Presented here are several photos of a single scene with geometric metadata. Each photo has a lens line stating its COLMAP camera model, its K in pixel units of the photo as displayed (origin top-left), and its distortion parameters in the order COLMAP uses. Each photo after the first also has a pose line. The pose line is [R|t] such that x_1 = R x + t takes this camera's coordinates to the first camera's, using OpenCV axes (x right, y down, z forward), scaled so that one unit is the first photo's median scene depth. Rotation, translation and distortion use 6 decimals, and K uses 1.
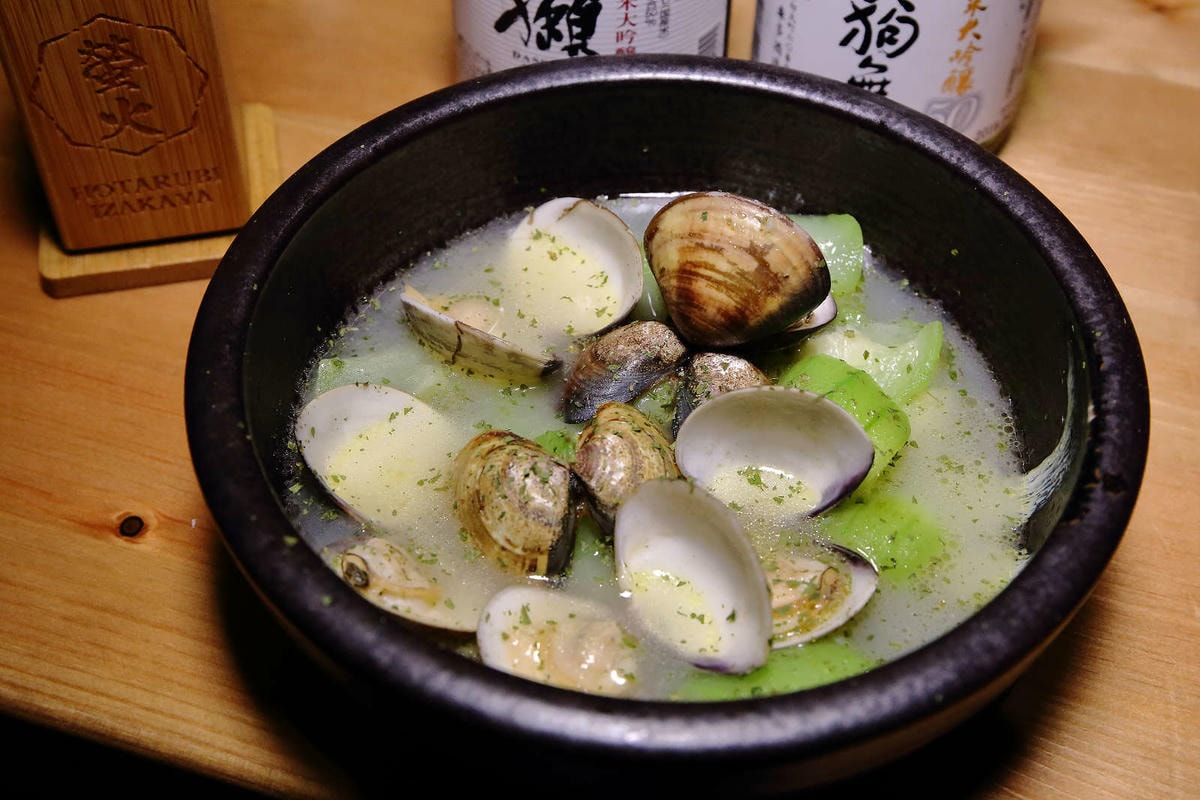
lens RADIAL K [[1763.1, 0, 596.3], [0, 1763.1, 403.1], [0, 0, 1]] dist [0.003966, 0.000000]
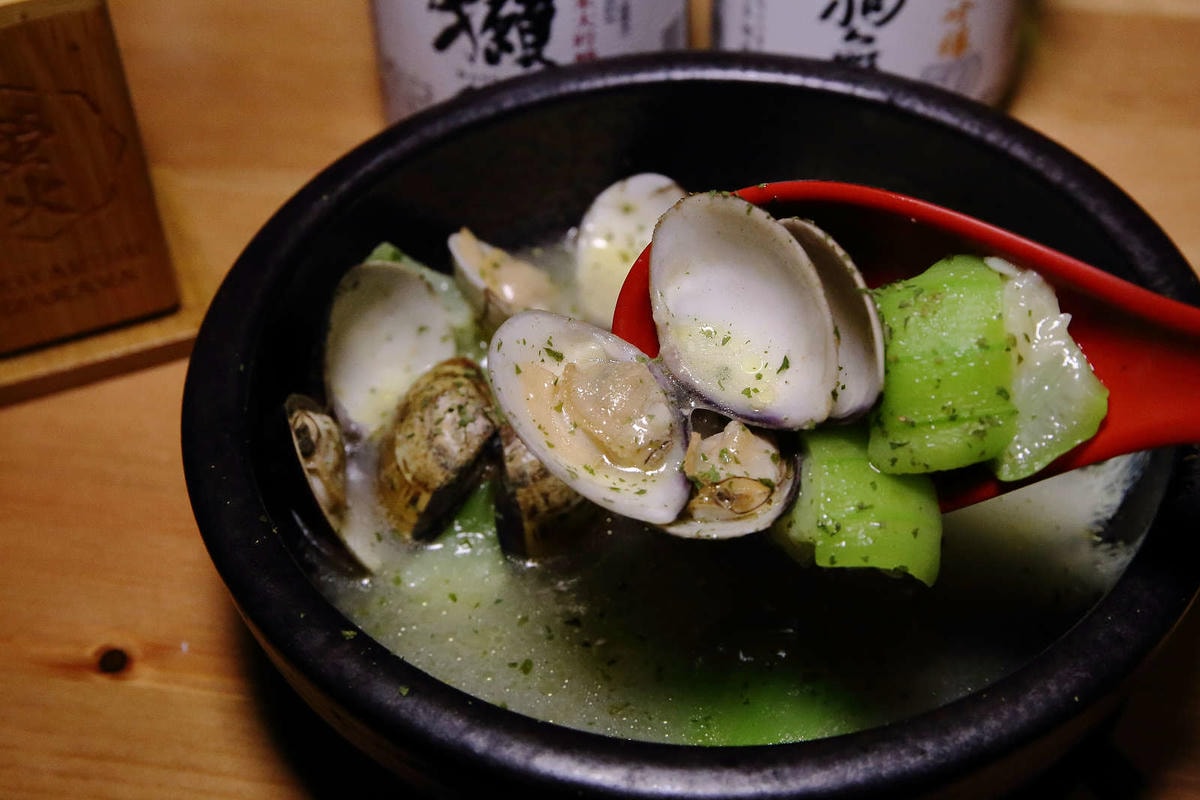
lens RADIAL K [[2276.6, 0, 604.4], [0, 2276.6, 398.9], [0, 0, 1]] dist [0.108805, 0.000000]
pose [[0.987773, -0.132702, 0.081816, -0.094708], [0.135532, 0.990317, -0.030039, 0.008109], [-0.077038, 0.040761, 0.996195, -0.146365]]
